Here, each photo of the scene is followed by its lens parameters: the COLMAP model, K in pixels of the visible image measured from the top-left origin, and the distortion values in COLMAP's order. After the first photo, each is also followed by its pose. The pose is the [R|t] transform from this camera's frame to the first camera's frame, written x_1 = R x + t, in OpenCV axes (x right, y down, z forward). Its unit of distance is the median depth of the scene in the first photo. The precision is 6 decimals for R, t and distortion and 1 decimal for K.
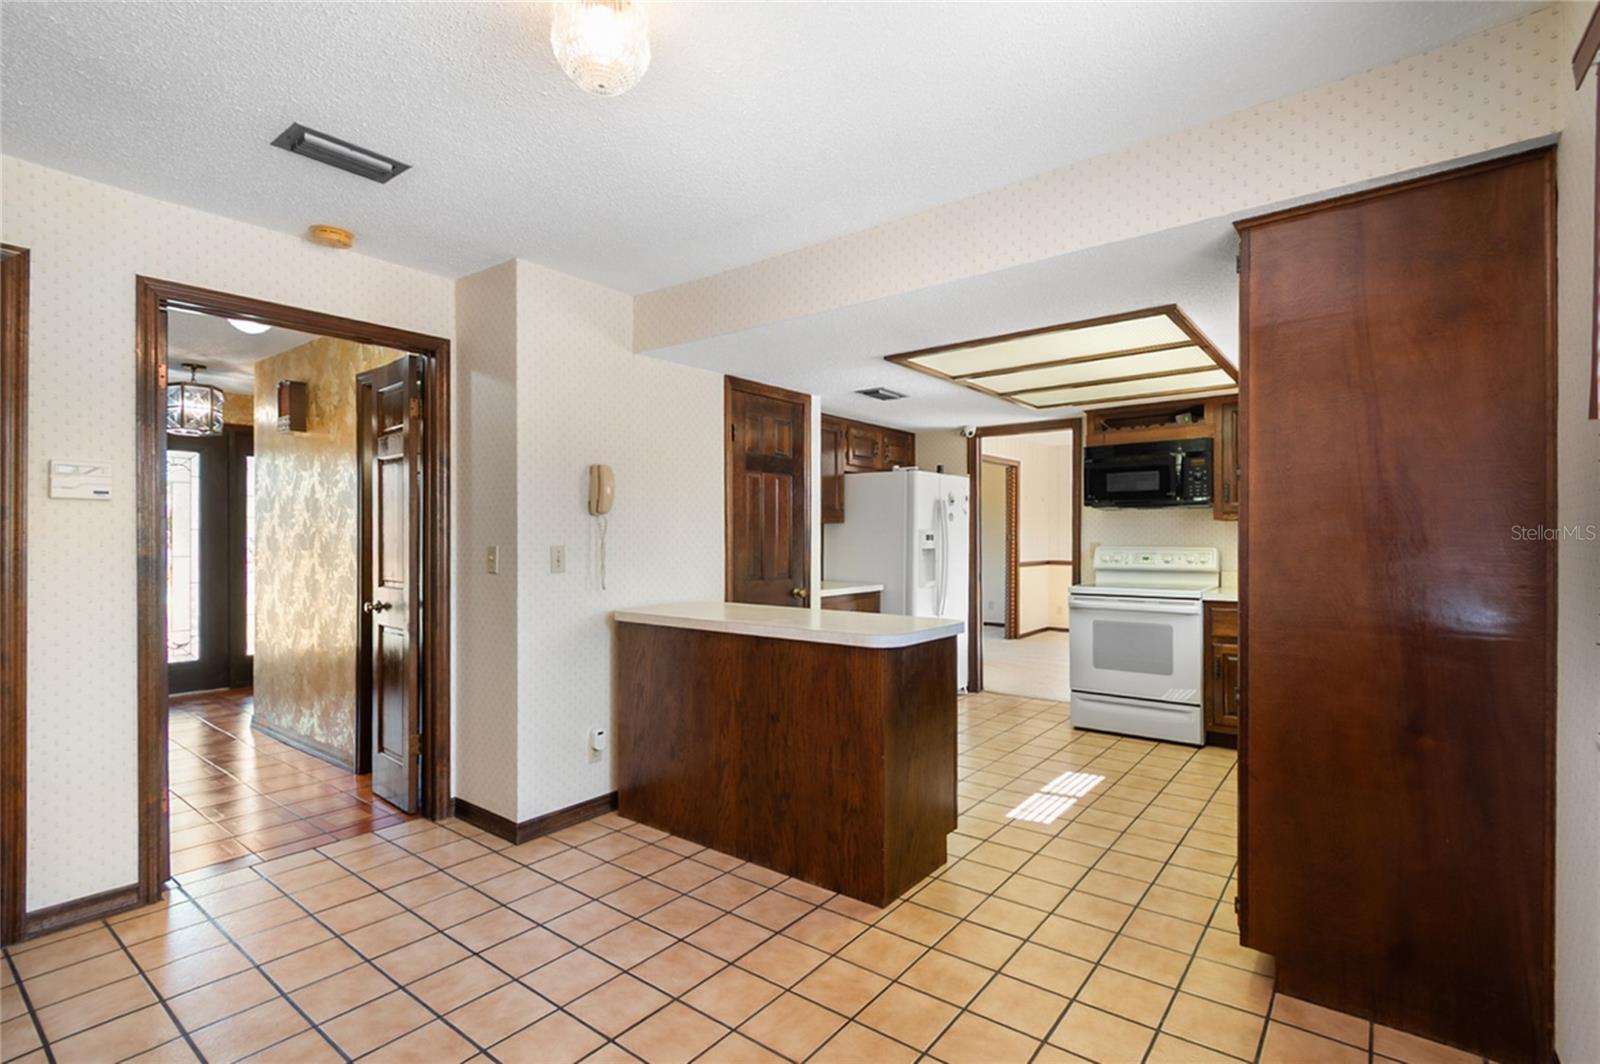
lens RADIAL K [[752.9, 0, 800.0], [0, 752.9, 532.0], [0, 0, 1]] dist [-0.000567, -0.000917]
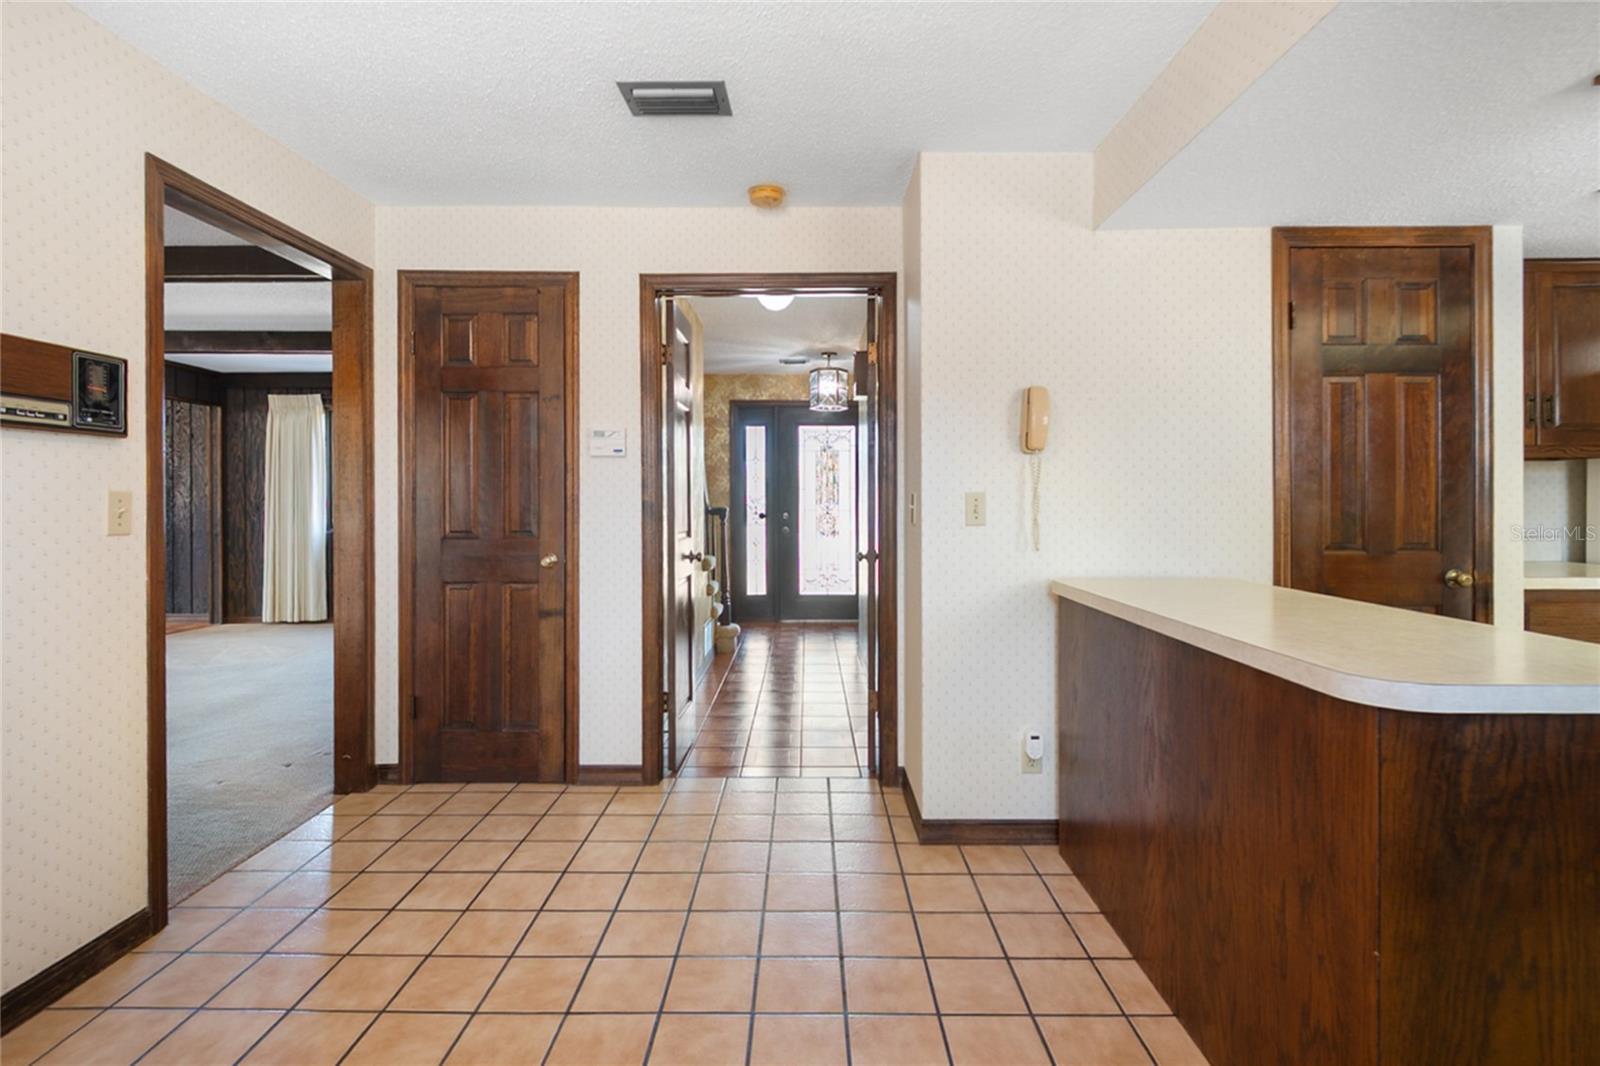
lens RADIAL K [[739.2, 0, 798.1], [0, 739.2, 502.5], [0, 0, 1]] dist [-0.000940, -0.001000]
pose [[0.609440, -0.000993, -0.792832, 0.141763], [0.006872, 0.999968, 0.004030, 0.018184], [0.792803, -0.007904, 0.609427, 0.272238]]
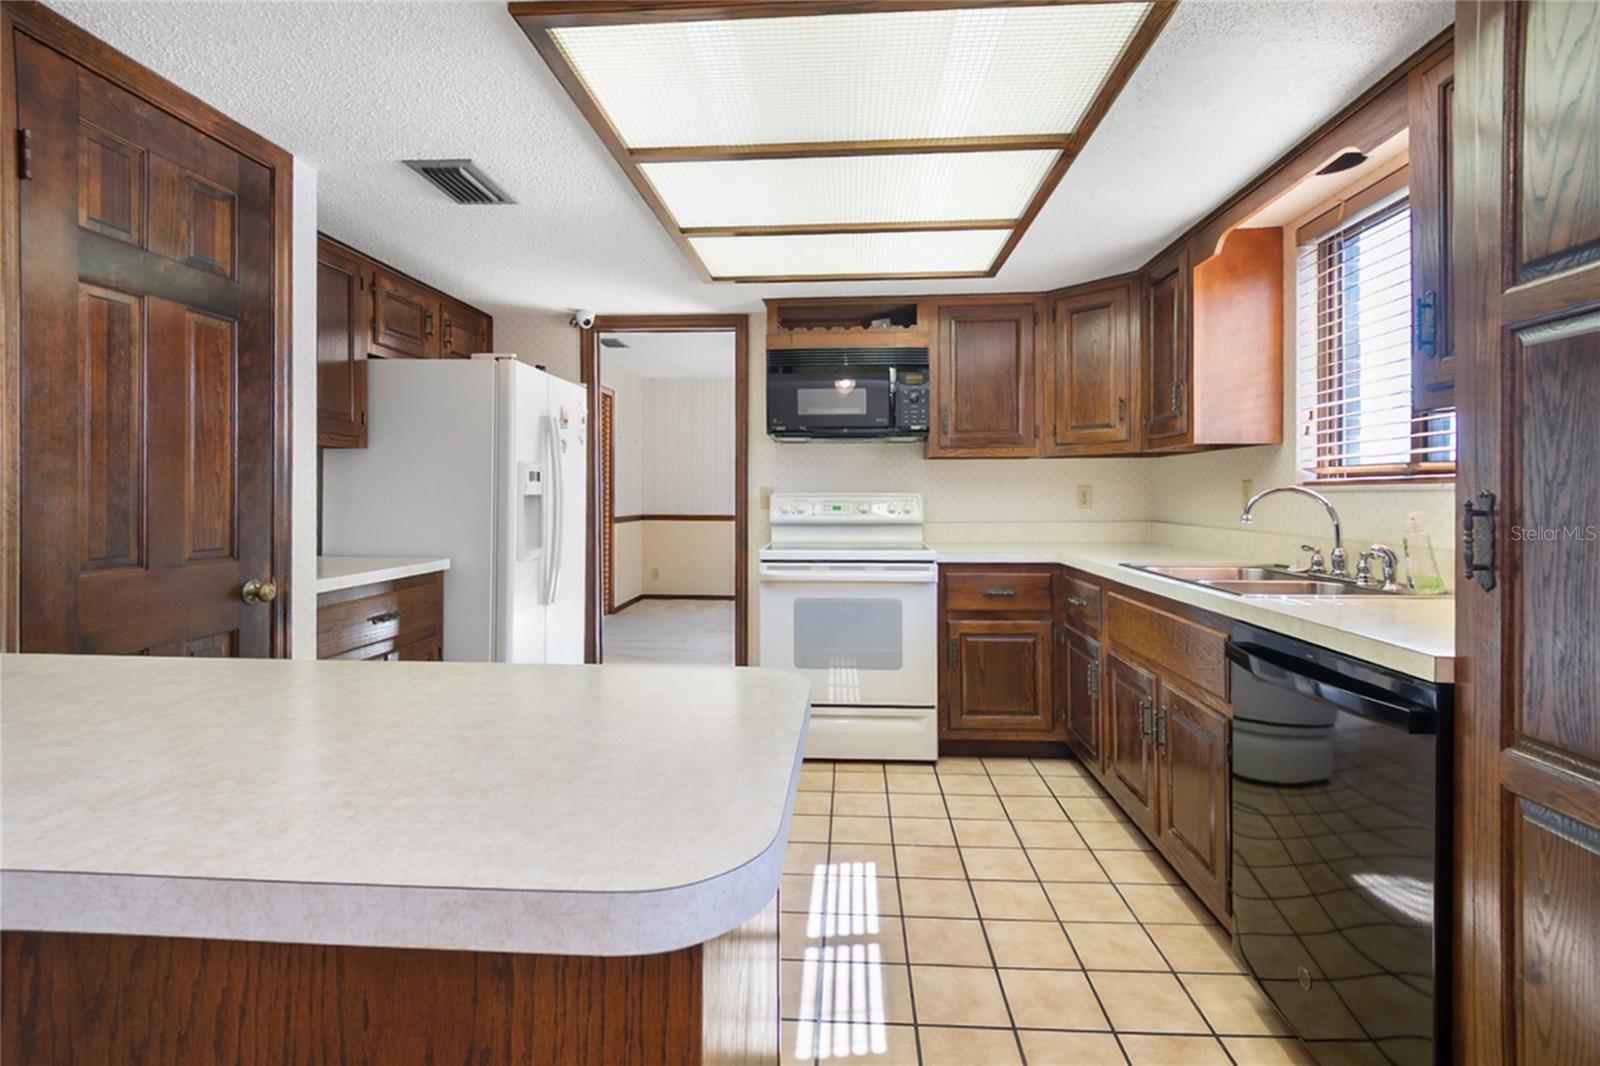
lens RADIAL K [[755.9, 0, 810.3], [0, 755.9, 491.7], [0, 0, 1]] dist [-0.000961, -0.000362]
pose [[0.818981, 0.003619, 0.573810, 0.009676], [-0.005977, 0.999980, 0.002223, 0.020479], [-0.573790, -0.005250, 0.818986, 0.468692]]
